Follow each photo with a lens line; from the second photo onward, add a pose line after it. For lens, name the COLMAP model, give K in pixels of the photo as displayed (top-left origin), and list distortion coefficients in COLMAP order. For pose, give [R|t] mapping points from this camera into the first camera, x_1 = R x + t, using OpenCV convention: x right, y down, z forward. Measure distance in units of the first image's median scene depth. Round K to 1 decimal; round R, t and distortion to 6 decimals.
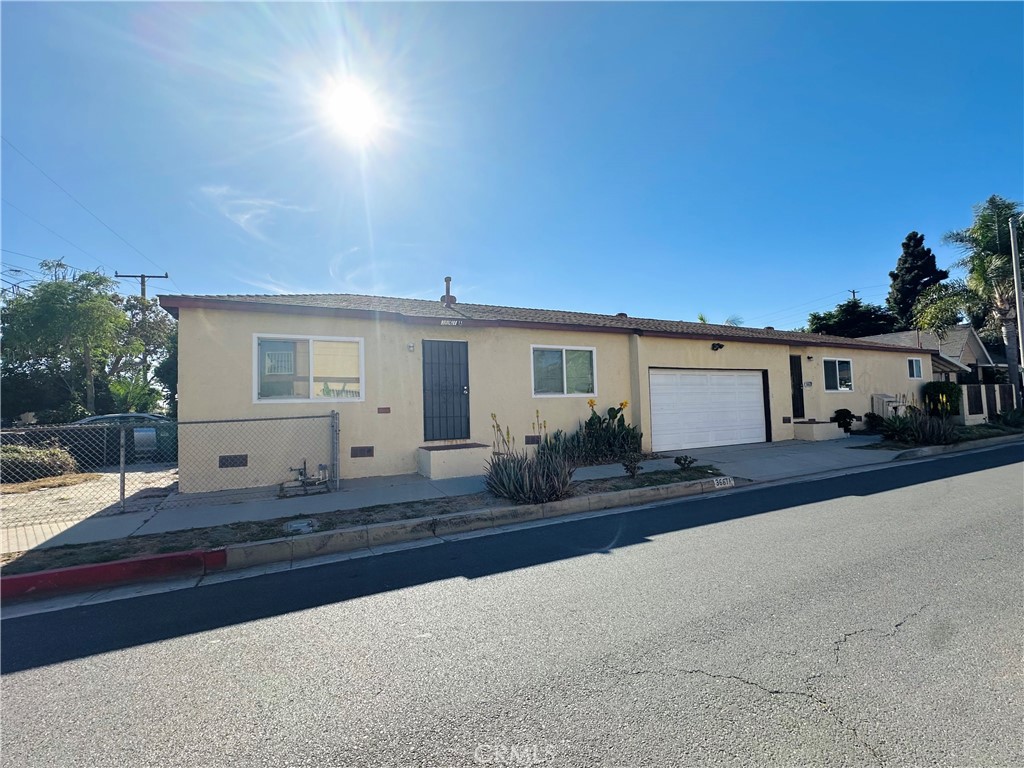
lens RADIAL K [[436.6, 0, 516.0], [0, 436.6, 382.5], [0, 0, 1]] dist [-0.007748, -0.000061]
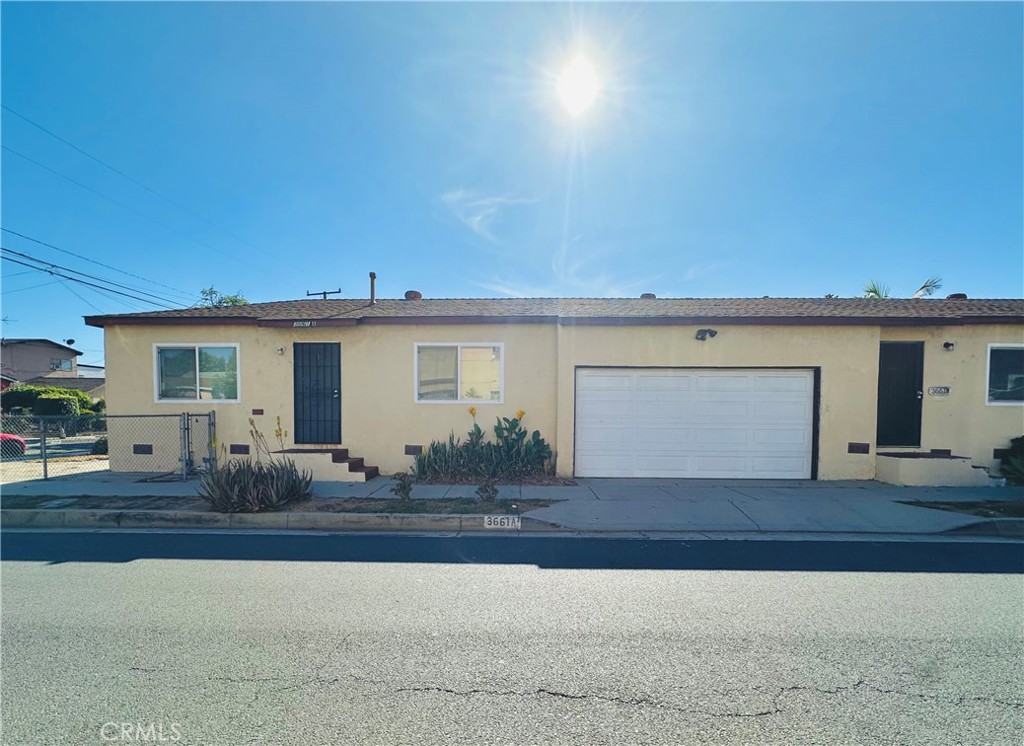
lens RADIAL K [[474.1, 0, 522.5], [0, 474.1, 439.3], [0, 0, 1]] dist [-0.004625, -0.001928]
pose [[0.884849, 0.059668, -0.462041, 0.563770], [-0.003217, 0.992523, 0.122014, -0.008904], [0.465866, -0.106478, 0.878425, 0.198742]]
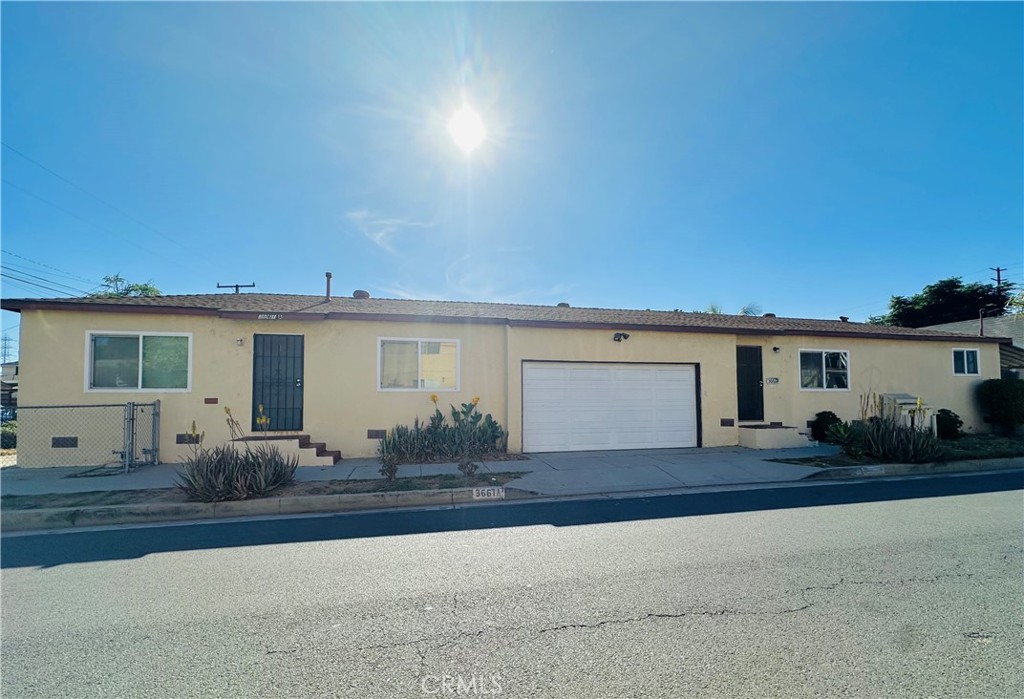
lens RADIAL K [[411.6, 0, 522.6], [0, 411.6, 373.7], [0, 0, 1]] dist [-0.002118, -0.000215]
pose [[0.972393, 0.006891, -0.233249, 0.467459], [-0.007948, 0.999962, -0.003595, -0.003144], [0.233215, 0.005350, 0.972410, 0.142268]]
